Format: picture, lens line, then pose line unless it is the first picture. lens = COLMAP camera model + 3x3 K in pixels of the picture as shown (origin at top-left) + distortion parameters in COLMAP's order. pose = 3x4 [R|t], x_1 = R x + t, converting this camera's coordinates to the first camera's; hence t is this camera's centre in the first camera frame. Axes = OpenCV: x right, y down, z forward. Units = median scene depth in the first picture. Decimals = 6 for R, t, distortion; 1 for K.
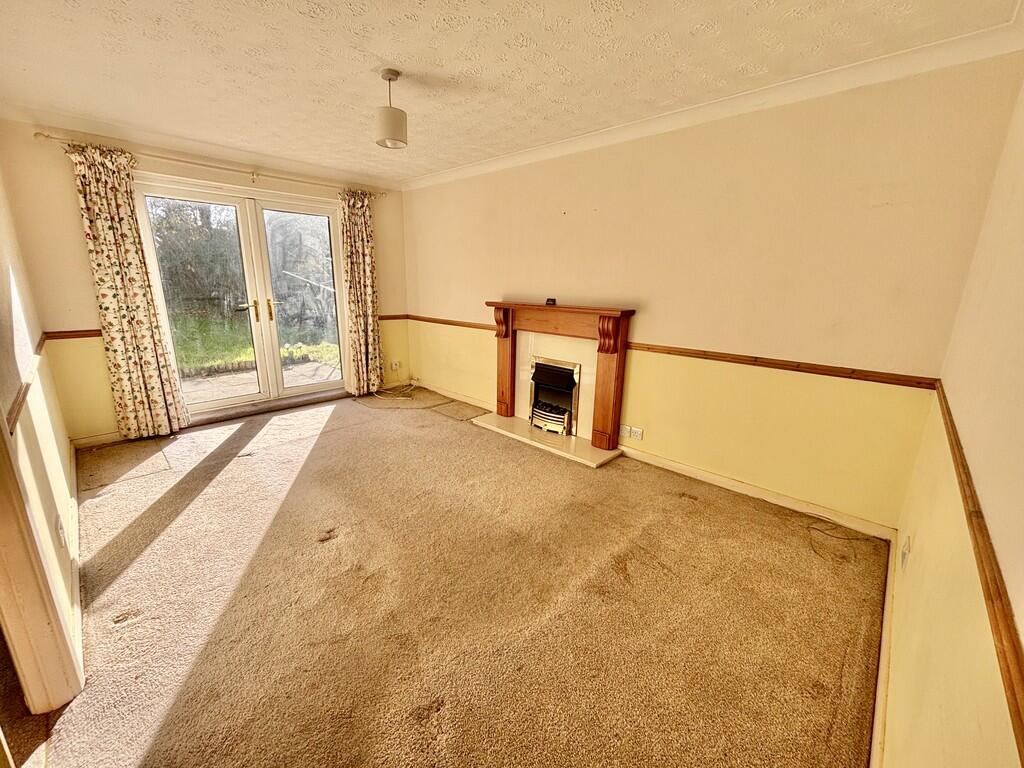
lens RADIAL K [[410.6, 0, 510.6], [0, 410.6, 384.8], [0, 0, 1]] dist [-0.001870, -0.000177]
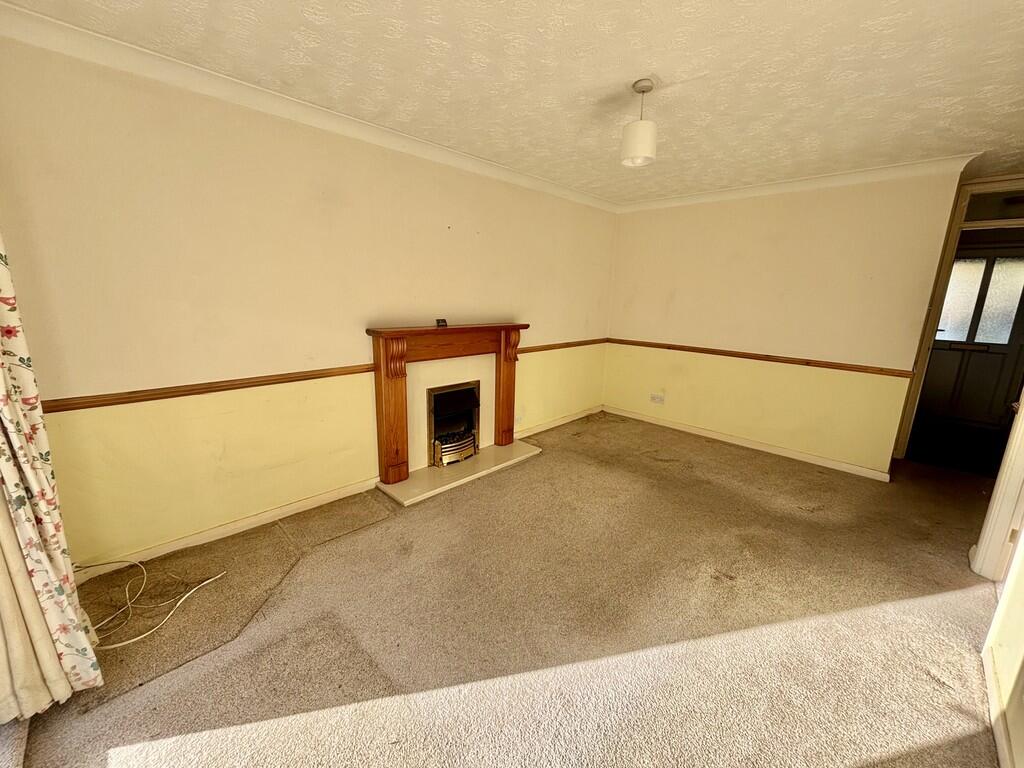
lens RADIAL K [[410.6, 0, 508.6], [0, 410.6, 381.2], [0, 0, 1]] dist [-0.001870, -0.000177]
pose [[-0.009096, -0.217548, 0.976007, -0.802254], [0.212061, 0.953427, 0.214491, -0.242372], [-0.977214, 0.208925, 0.037461, 0.854323]]
